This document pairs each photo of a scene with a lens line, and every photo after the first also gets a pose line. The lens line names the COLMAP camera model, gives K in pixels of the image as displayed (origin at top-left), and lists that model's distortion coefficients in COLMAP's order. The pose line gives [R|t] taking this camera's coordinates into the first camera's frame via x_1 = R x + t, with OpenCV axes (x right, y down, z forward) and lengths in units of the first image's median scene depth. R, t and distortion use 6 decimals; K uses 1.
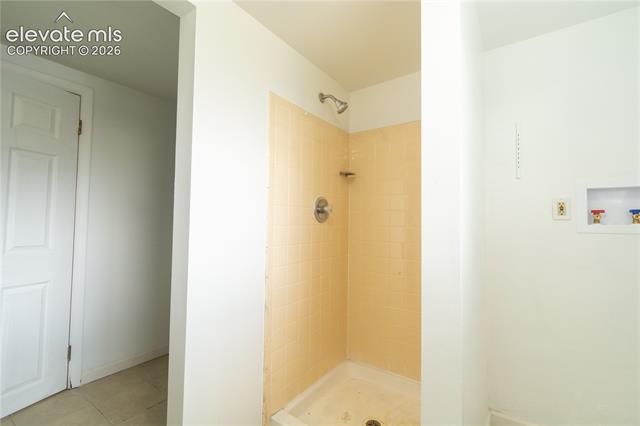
lens RADIAL K [[280.4, 0, 324.8], [0, 280.4, 206.9], [0, 0, 1]] dist [0.003058, -0.000859]
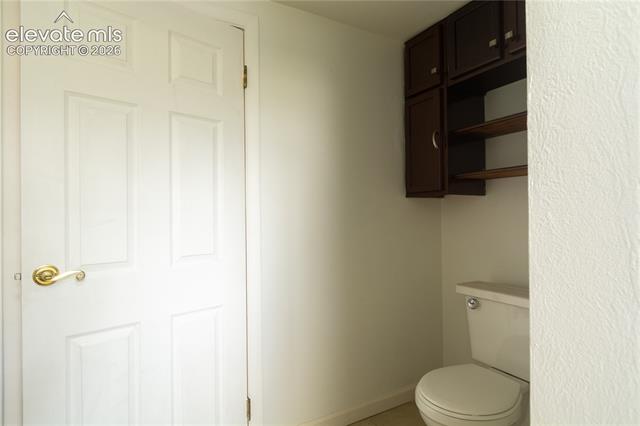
lens RADIAL K [[340.3, 0, 322.2], [0, 340.3, 213.6], [0, 0, 1]] dist [0.003894, -0.006580]
pose [[0.887878, -0.014662, -0.459845, -0.367664], [0.036282, 0.998611, 0.038215, 0.018015], [0.458645, -0.050614, 0.887177, 0.376619]]
